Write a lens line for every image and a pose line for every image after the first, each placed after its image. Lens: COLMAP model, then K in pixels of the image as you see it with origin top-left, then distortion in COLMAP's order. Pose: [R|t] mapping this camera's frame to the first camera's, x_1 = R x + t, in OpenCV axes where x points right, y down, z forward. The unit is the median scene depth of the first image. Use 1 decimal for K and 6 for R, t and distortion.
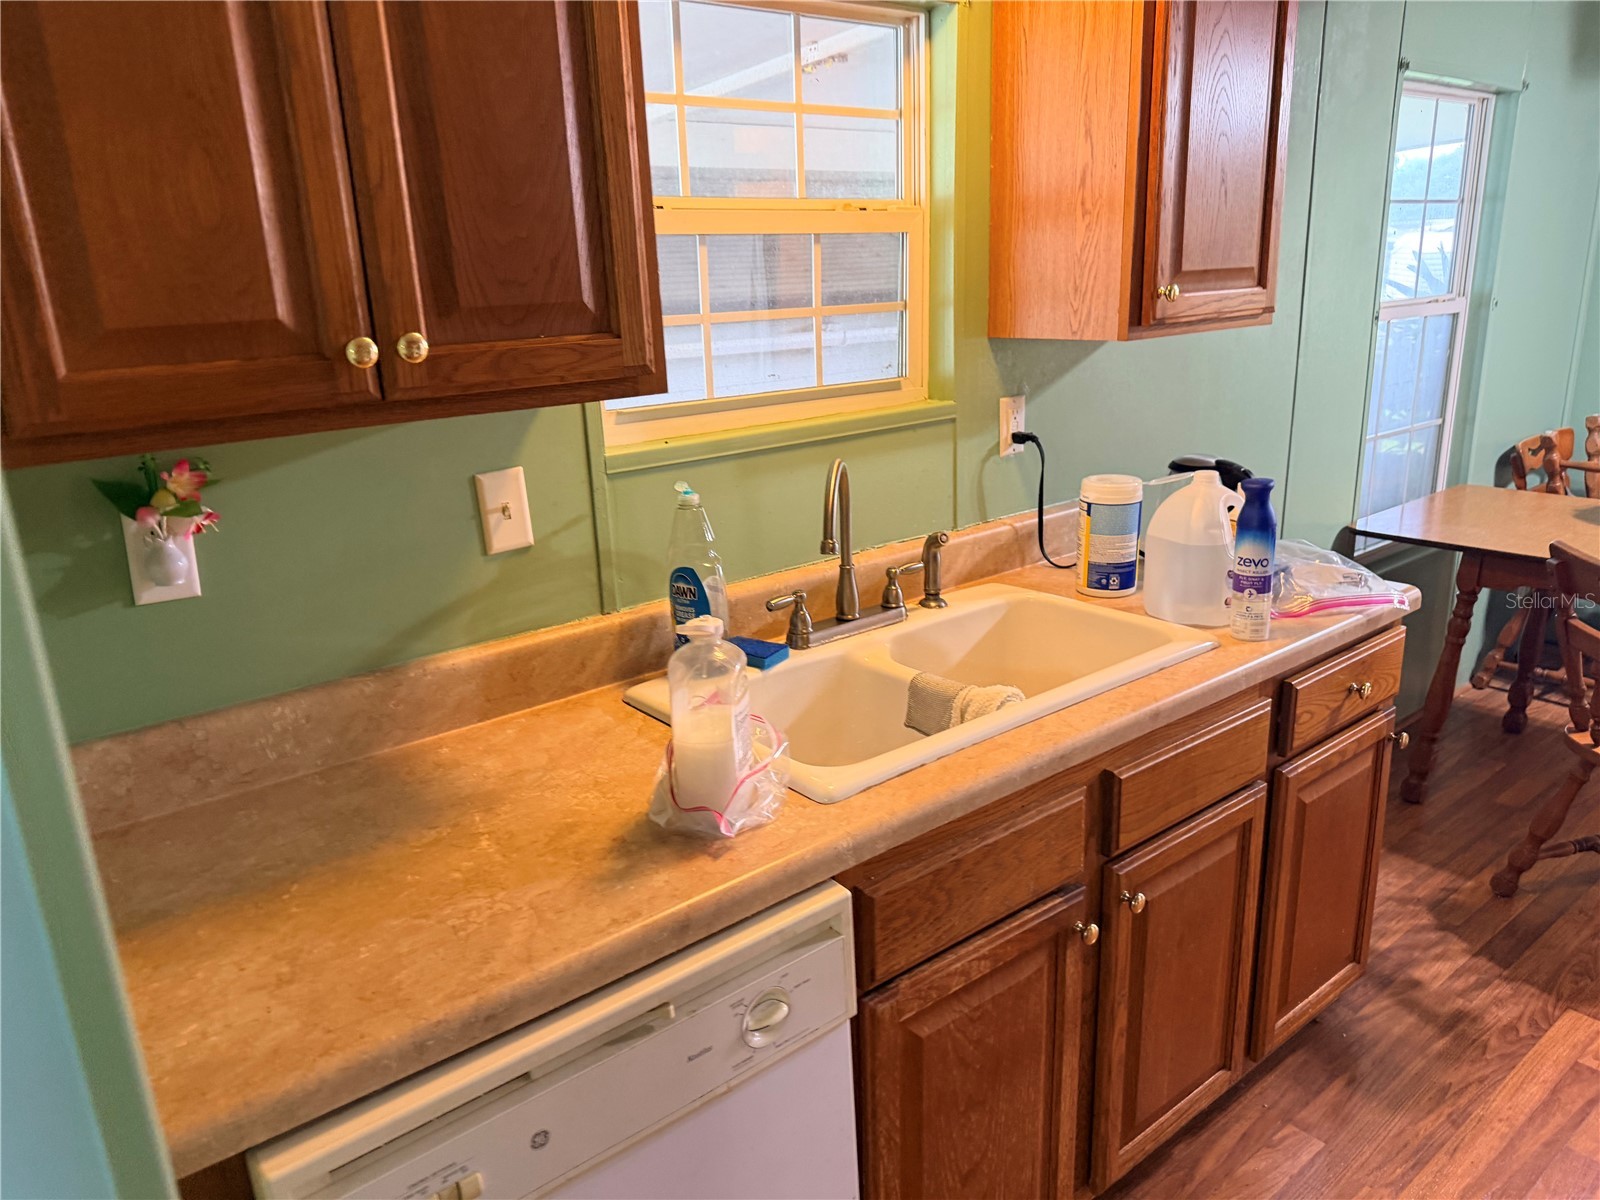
lens RADIAL K [[1163.6, 0, 800.0], [0, 1163.6, 600.0], [0, 0, 1]] dist [0.000372, 0.000102]
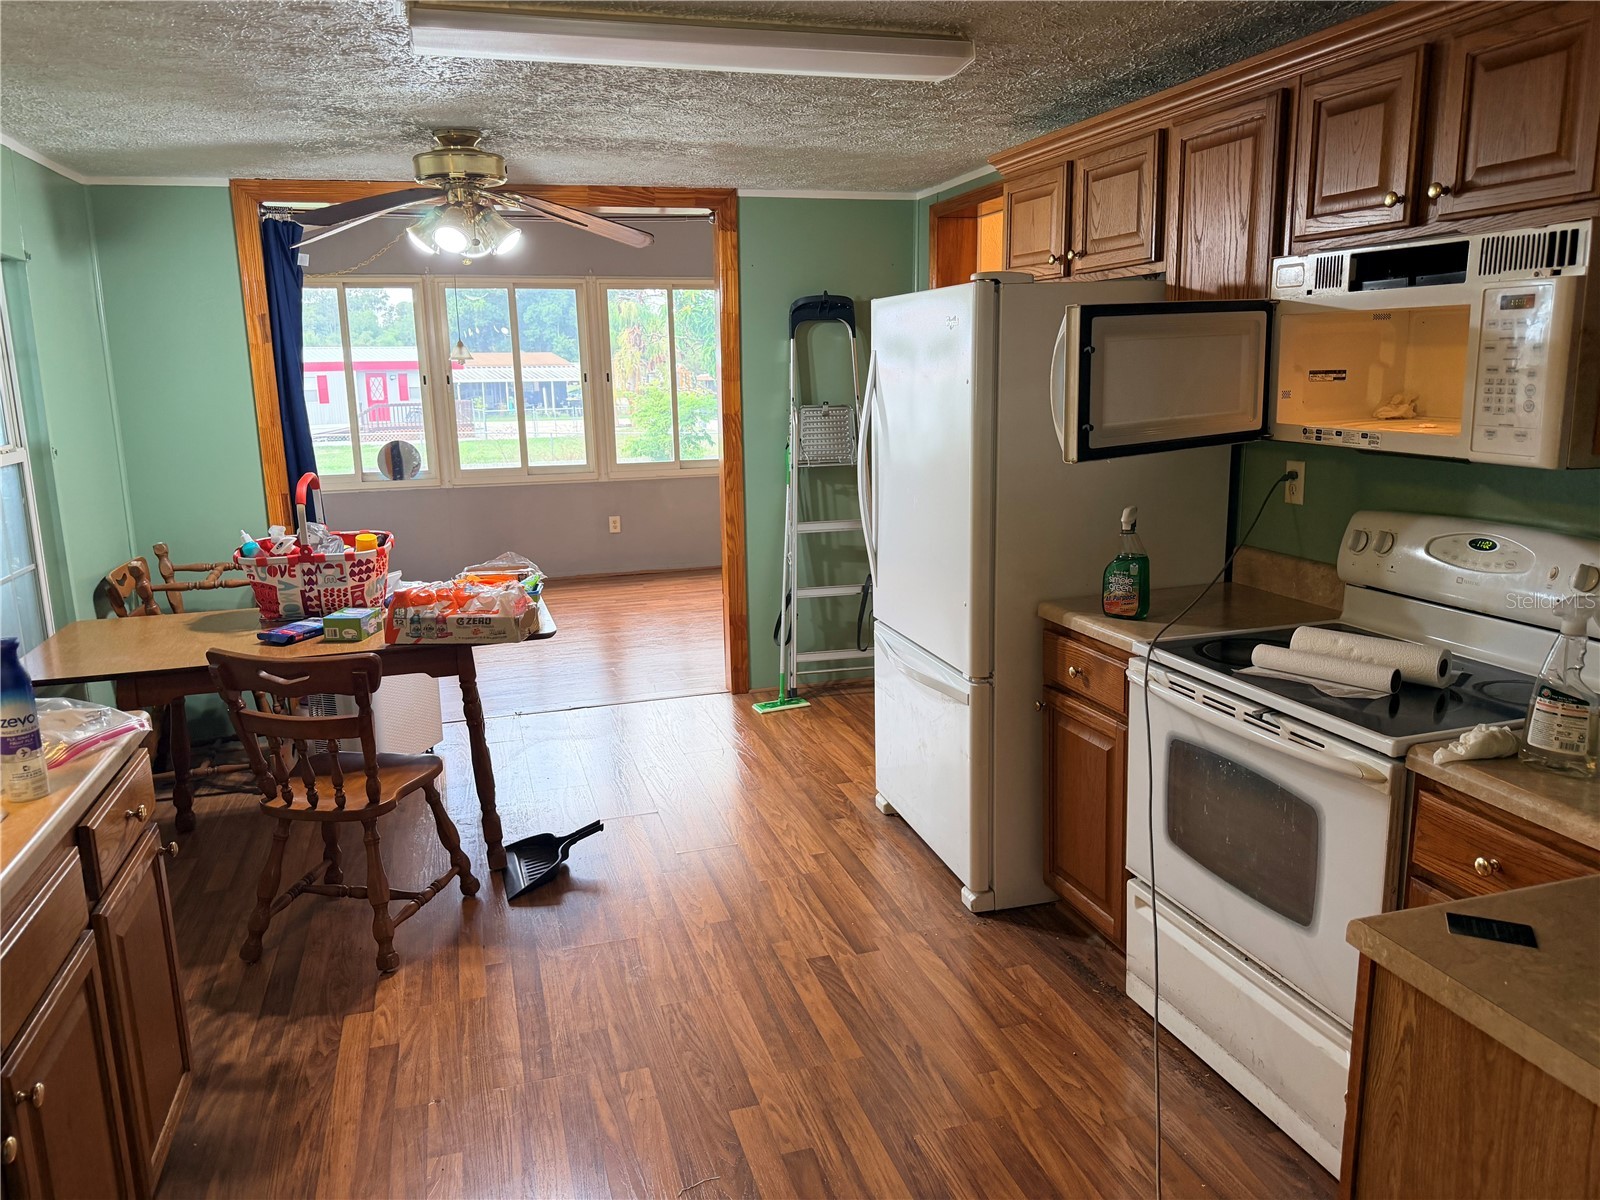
lens RADIAL K [[1163.6, 0, 800.0], [0, 1163.6, 600.0], [0, 0, 1]] dist [0.000372, 0.000102]
pose [[0.383907, -0.167108, 0.908124, -0.193769], [0.271311, 0.960490, 0.062048, -0.010347], [-0.882613, 0.222564, 0.414077, -0.012369]]
